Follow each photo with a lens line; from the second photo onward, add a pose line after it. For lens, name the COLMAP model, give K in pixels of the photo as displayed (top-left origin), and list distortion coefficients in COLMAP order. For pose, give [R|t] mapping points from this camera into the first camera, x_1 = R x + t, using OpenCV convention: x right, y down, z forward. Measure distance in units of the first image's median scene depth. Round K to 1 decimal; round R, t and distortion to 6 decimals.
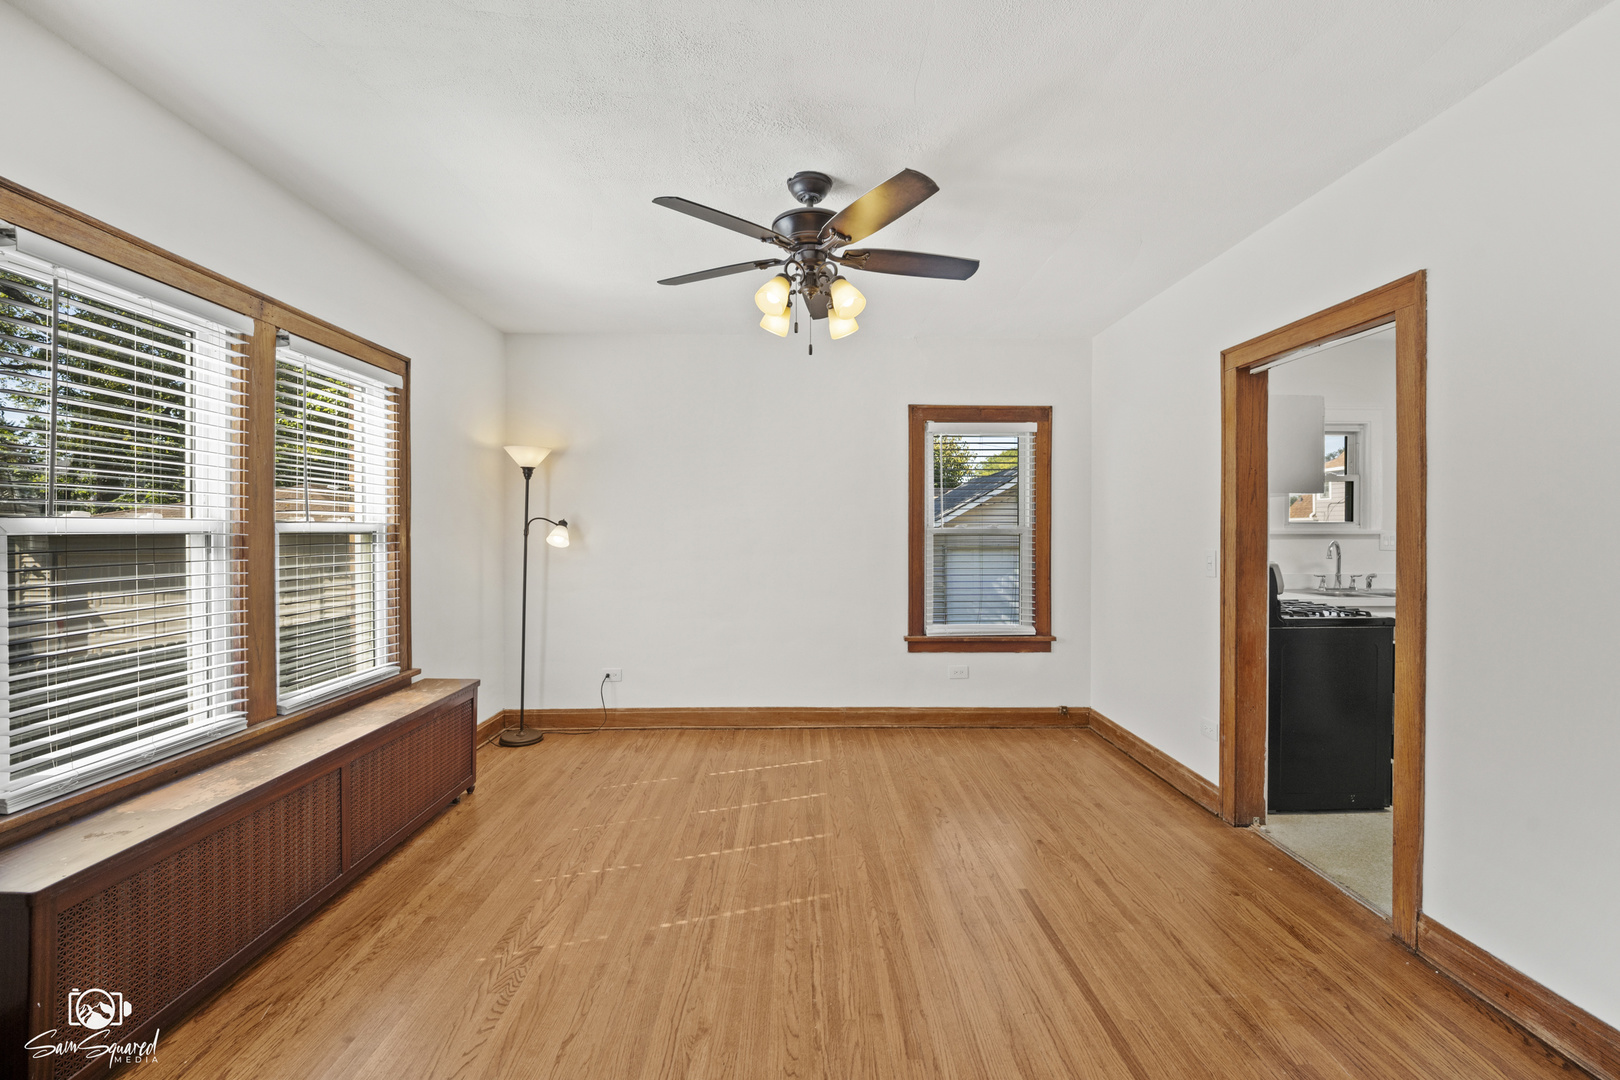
lens RADIAL K [[672.4, 0, 817.9], [0, 672.4, 538.4], [0, 0, 1]] dist [-0.002081, -0.000208]
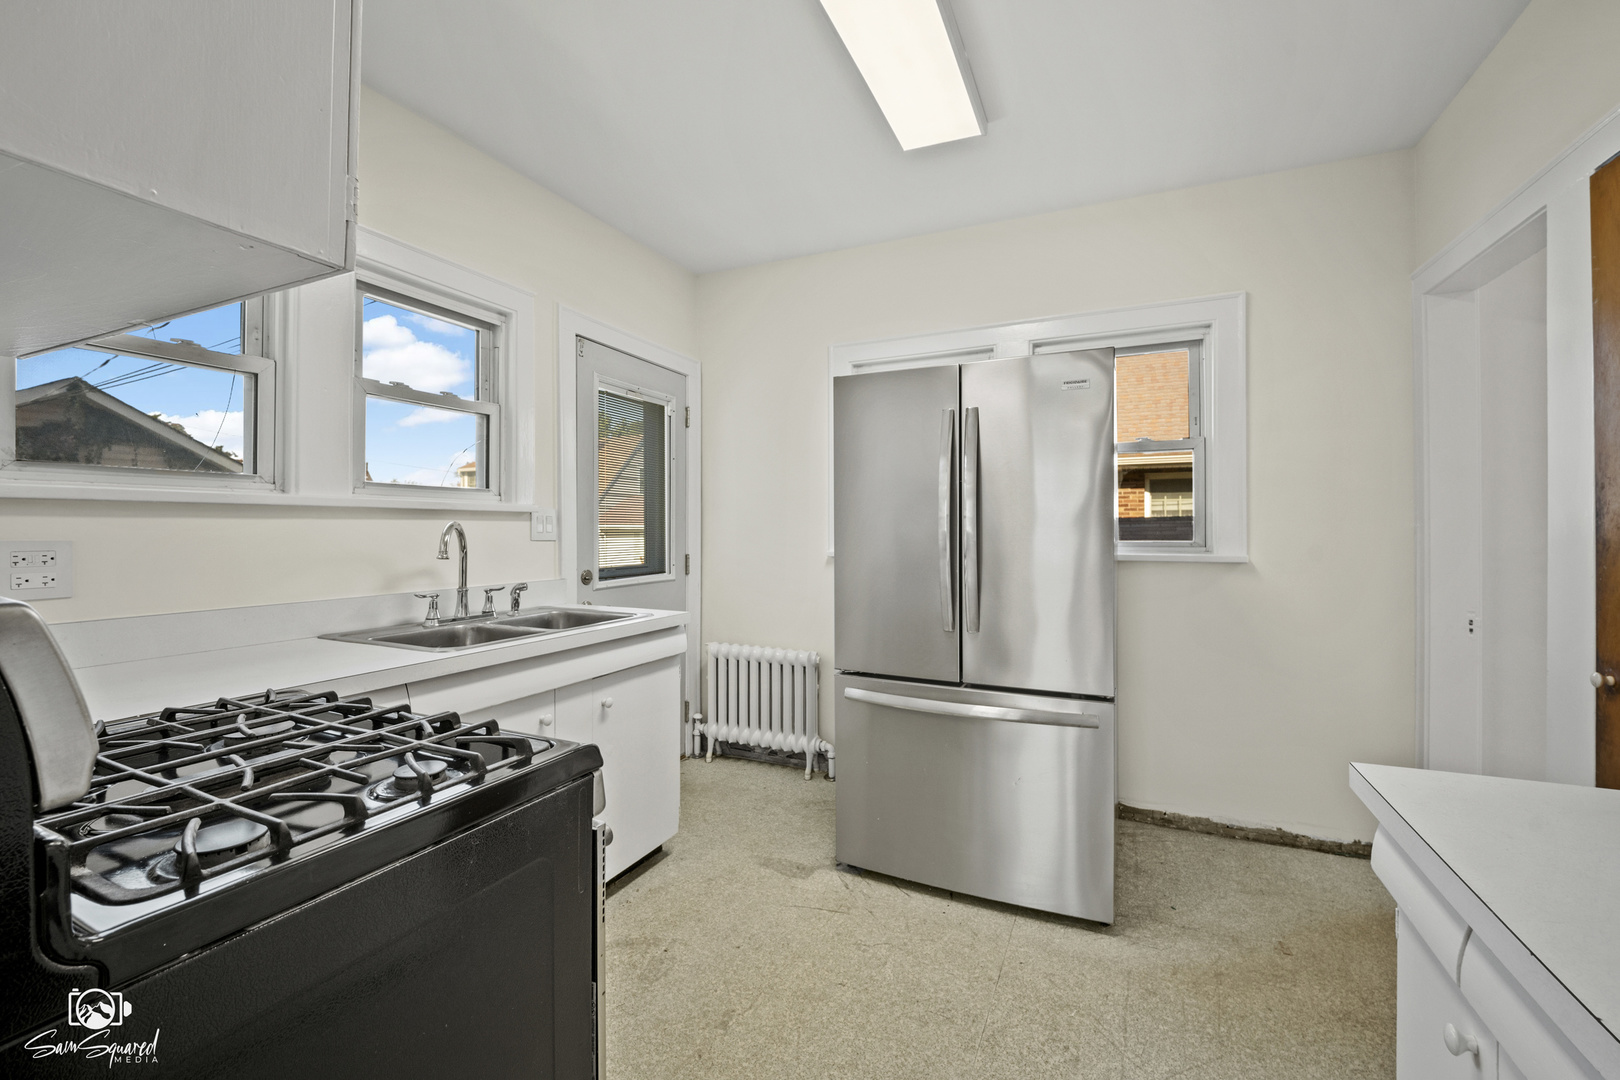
lens RADIAL K [[672.4, 0, 813.5], [0, 672.4, 532.6], [0, 0, 1]] dist [-0.002081, -0.000208]
pose [[0.451356, -0.005499, 0.892327, 0.444515], [0.003641, 0.999984, 0.004321, 0.010192], [-0.892336, 0.001298, 0.451369, 0.538478]]
